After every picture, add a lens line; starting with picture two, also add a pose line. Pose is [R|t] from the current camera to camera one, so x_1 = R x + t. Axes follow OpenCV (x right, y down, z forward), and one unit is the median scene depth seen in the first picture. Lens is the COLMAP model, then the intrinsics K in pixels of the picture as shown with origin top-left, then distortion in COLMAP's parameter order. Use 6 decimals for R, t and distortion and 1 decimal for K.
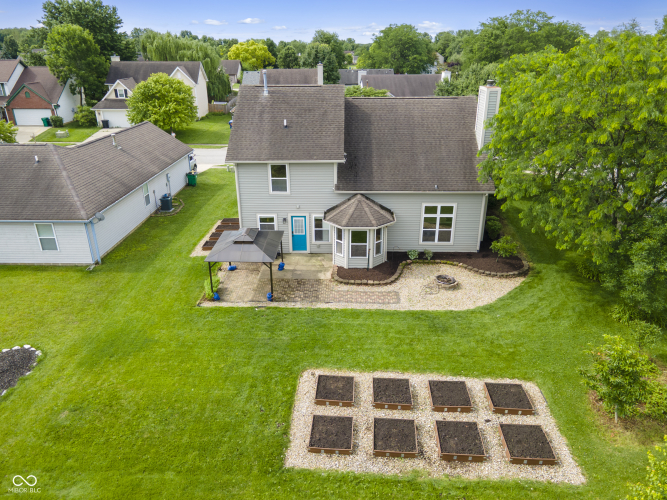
lens RADIAL K [[486.3, 0, 331.9], [0, 486.3, 251.0], [0, 0, 1]] dist [0.024861, 0.036954]
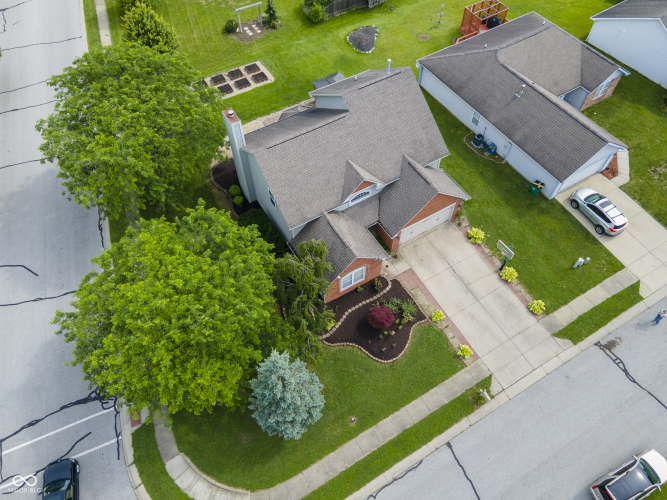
lens RADIAL K [[486.3, 0, 332.8], [0, 486.3, 250.1], [0, 0, 1]] dist [0.024861, 0.036954]
pose [[-0.838138, 0.456695, -0.298254, 0.663011], [-0.197662, 0.255333, 0.946433, -1.559012], [0.508385, 0.852194, -0.123733, 1.633208]]
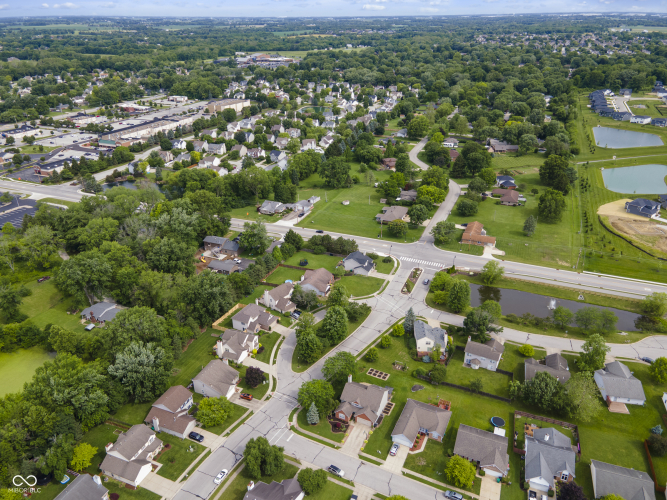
lens RADIAL K [[486.3, 0, 336.7], [0, 486.3, 252.5], [0, 0, 1]] dist [0.024861, 0.036954]
pose [[-0.914885, -0.176252, 0.363209, -1.648234], [0.155186, 0.677012, 0.719425, -6.370461], [-0.372697, 0.714556, -0.592037, 3.856162]]
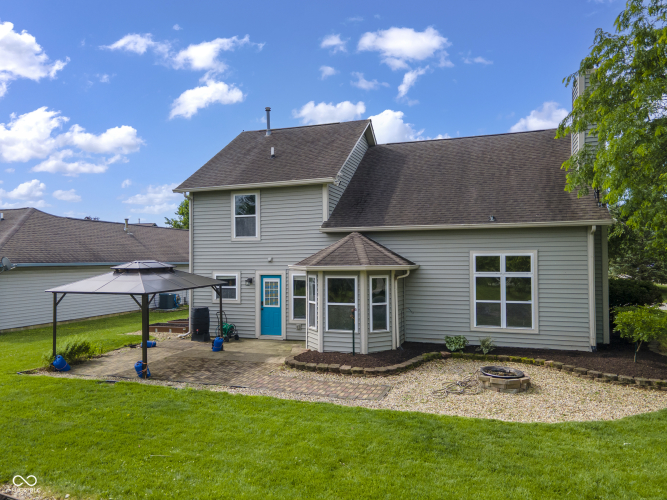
lens RADIAL K [[486.3, 0, 331.8], [0, 486.3, 251.5], [0, 0, 1]] dist [0.024861, 0.036954]
pose [[0.956960, -0.004716, -0.290180, 0.198304], [-0.111658, 0.916922, -0.383127, 0.137958], [0.267880, 0.399038, 0.876932, 0.467349]]
